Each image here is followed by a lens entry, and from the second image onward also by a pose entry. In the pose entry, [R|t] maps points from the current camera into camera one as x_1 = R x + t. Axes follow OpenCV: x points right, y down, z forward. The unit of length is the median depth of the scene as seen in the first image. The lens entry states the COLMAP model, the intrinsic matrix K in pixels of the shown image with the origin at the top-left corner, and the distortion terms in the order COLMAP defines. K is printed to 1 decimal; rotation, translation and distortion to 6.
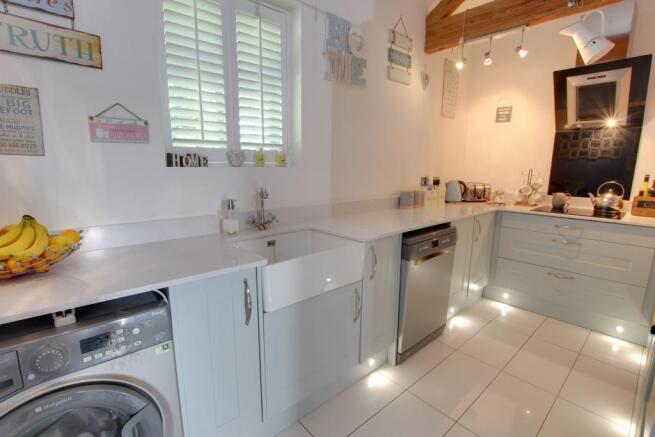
lens RADIAL K [[305.1, 0, 327.5], [0, 305.1, 218.5], [0, 0, 1]] dist [-0.027234, 0.000215]
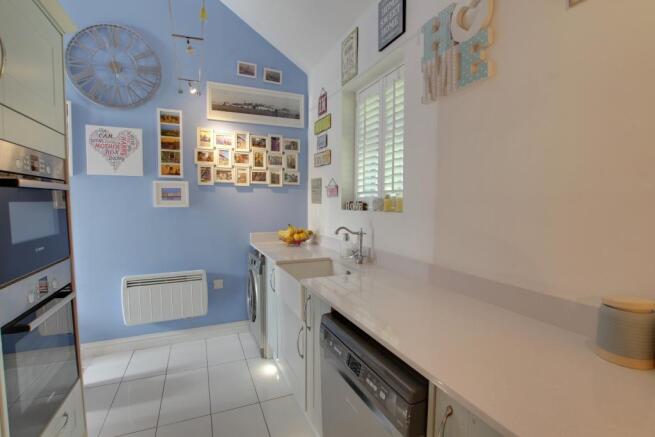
lens RADIAL K [[305.1, 0, 327.5], [0, 305.1, 218.5], [0, 0, 1]] dist [-0.027234, 0.000215]
pose [[-0.309122, 0.041355, -0.950123, 0.694280], [-0.166153, 0.981340, 0.096772, -0.164826], [0.936396, 0.187780, -0.296483, 0.868283]]
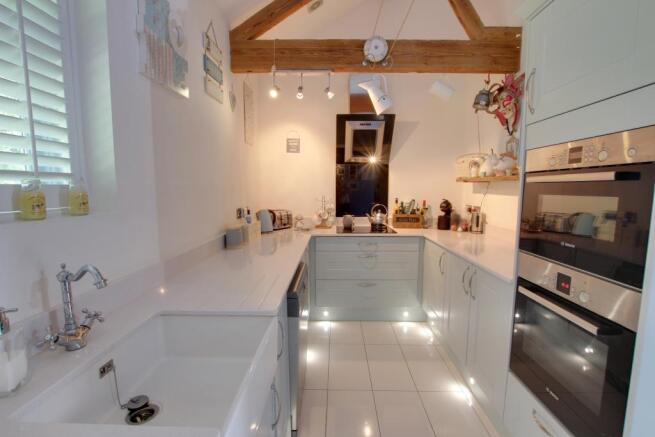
lens RADIAL K [[305.1, 0, 327.5], [0, 305.1, 218.5], [0, 0, 1]] dist [-0.027234, 0.000215]
pose [[0.675024, -0.083493, 0.733056, -0.195371], [0.131600, 0.991268, -0.008279, -0.080027], [-0.725964, 0.102059, 0.680117, 0.256276]]
